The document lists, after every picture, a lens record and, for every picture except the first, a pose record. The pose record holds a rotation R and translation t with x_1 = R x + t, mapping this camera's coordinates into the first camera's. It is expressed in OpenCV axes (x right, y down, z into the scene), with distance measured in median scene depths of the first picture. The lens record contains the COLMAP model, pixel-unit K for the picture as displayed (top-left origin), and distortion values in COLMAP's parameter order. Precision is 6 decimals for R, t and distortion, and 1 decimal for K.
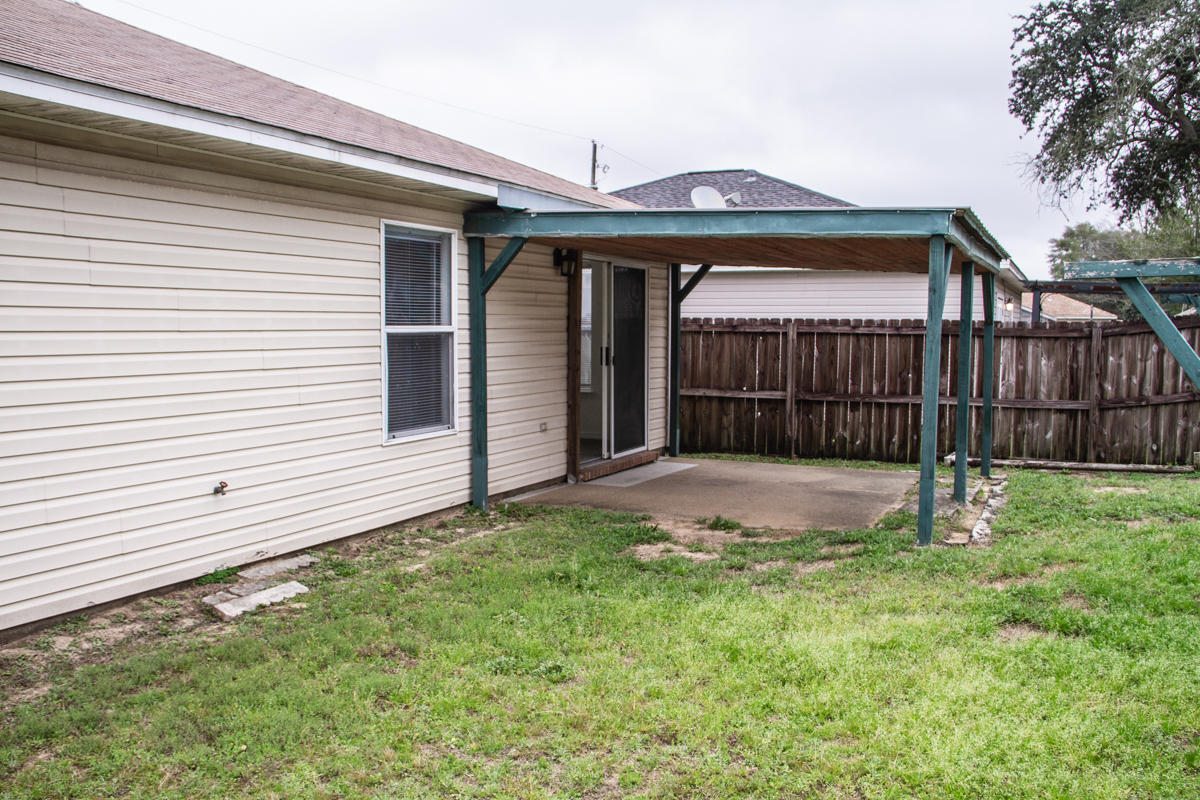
lens RADIAL K [[1018.0, 0, 598.0], [0, 1018.0, 426.0], [0, 0, 1]] dist [-0.169984, 0.133388]
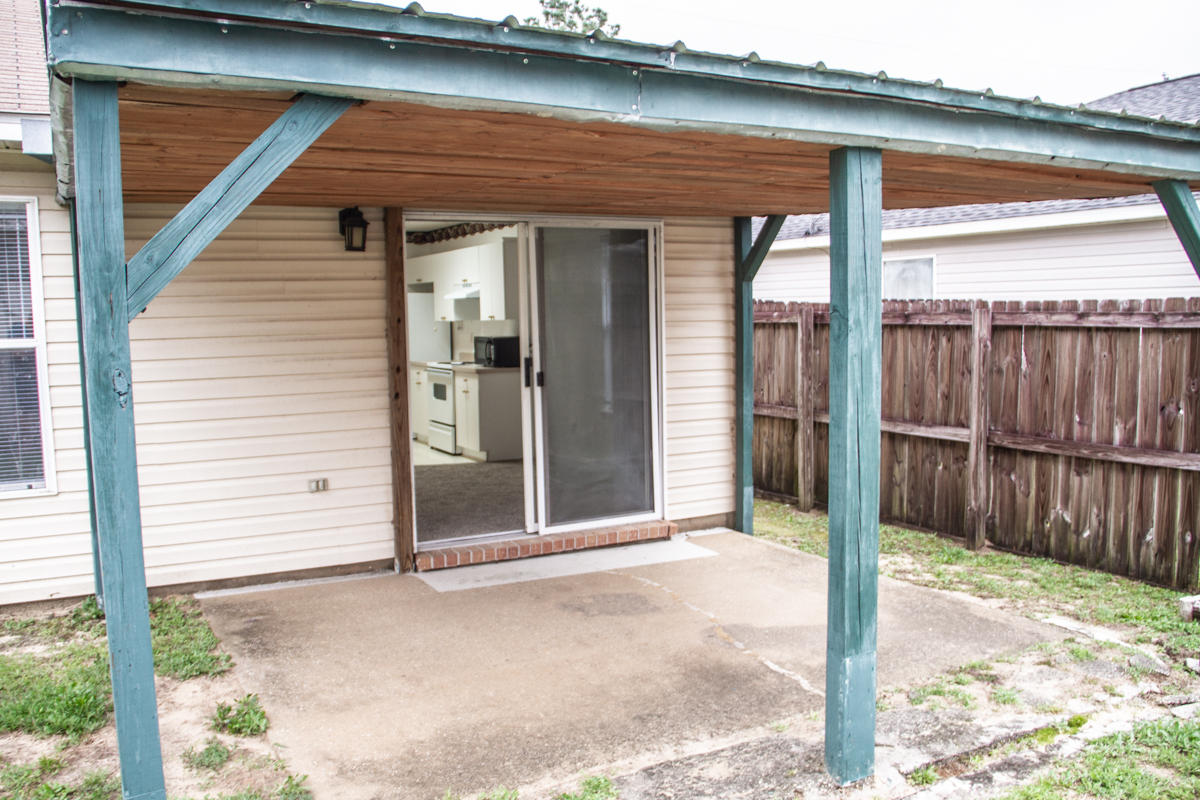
lens RADIAL K [[1018.0, 0, 598.0], [0, 1018.0, 426.0], [0, 0, 1]] dist [-0.169984, 0.133388]
pose [[0.814358, 0.044386, -0.578664, 0.346197], [-0.034862, 0.999012, 0.027566, -0.045583], [0.579315, -0.002275, 0.815100, 0.432145]]
